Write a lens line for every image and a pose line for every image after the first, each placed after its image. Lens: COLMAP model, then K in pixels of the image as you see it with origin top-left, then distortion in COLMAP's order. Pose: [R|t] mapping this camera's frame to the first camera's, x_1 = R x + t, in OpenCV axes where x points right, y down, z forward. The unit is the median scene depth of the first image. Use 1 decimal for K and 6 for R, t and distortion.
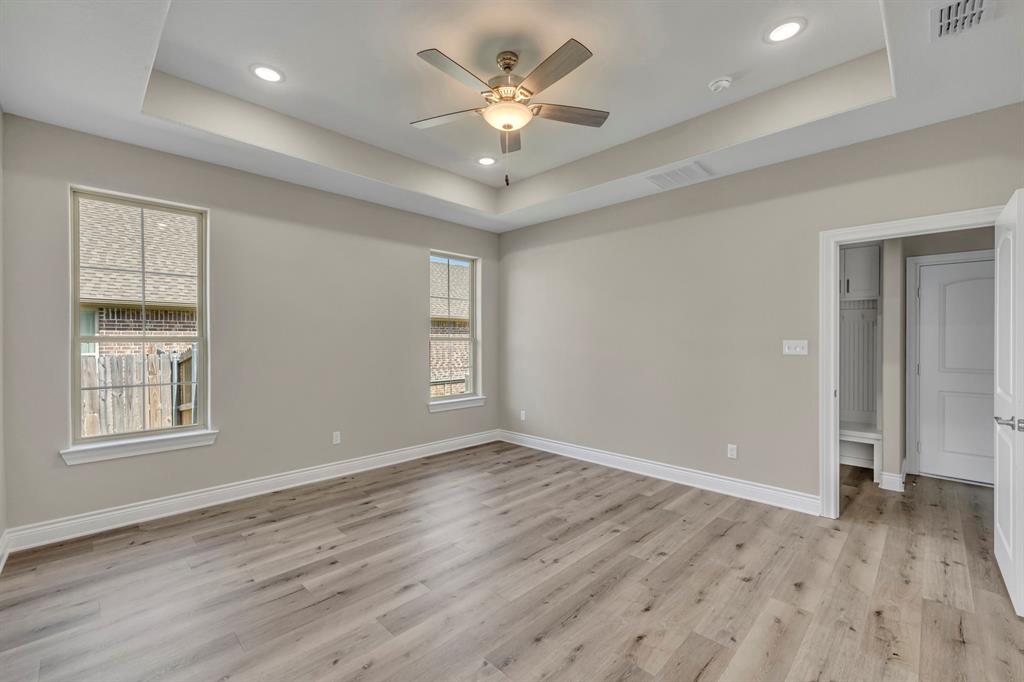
lens RADIAL K [[410.7, 0, 504.5], [0, 410.7, 342.6], [0, 0, 1]] dist [0.001814, 0.000109]
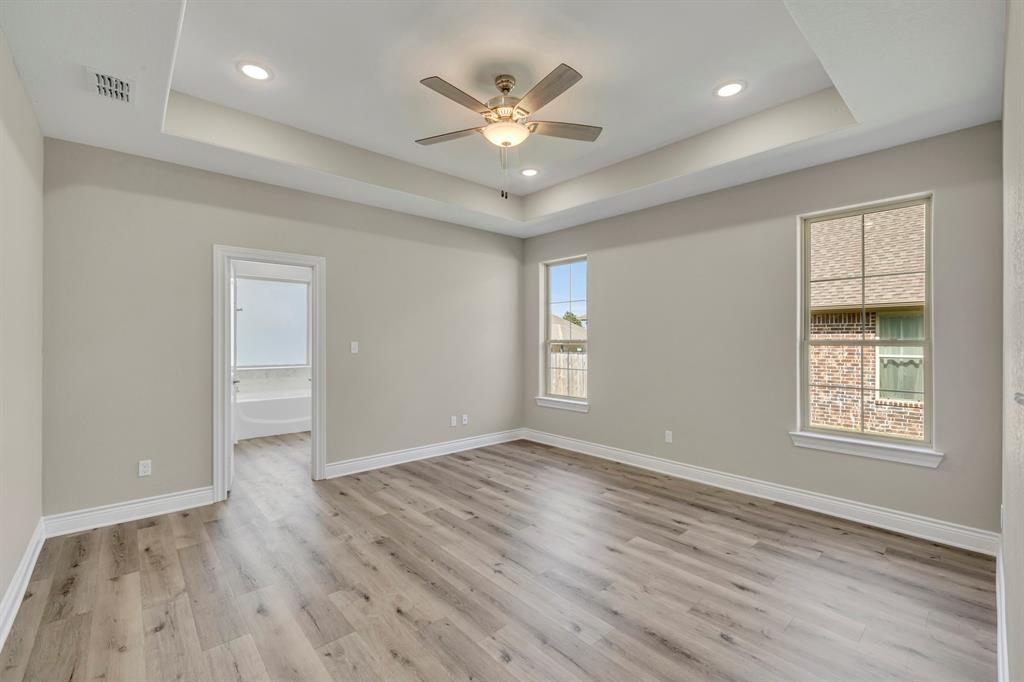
lens RADIAL K [[410.7, 0, 505.9], [0, 410.7, 338.6], [0, 0, 1]] dist [0.001814, 0.000109]
pose [[-0.014286, -0.006656, -0.999876, 0.629358], [-0.010260, 0.999926, -0.006509, -0.005785], [0.999845, 0.010166, -0.014353, 0.590650]]
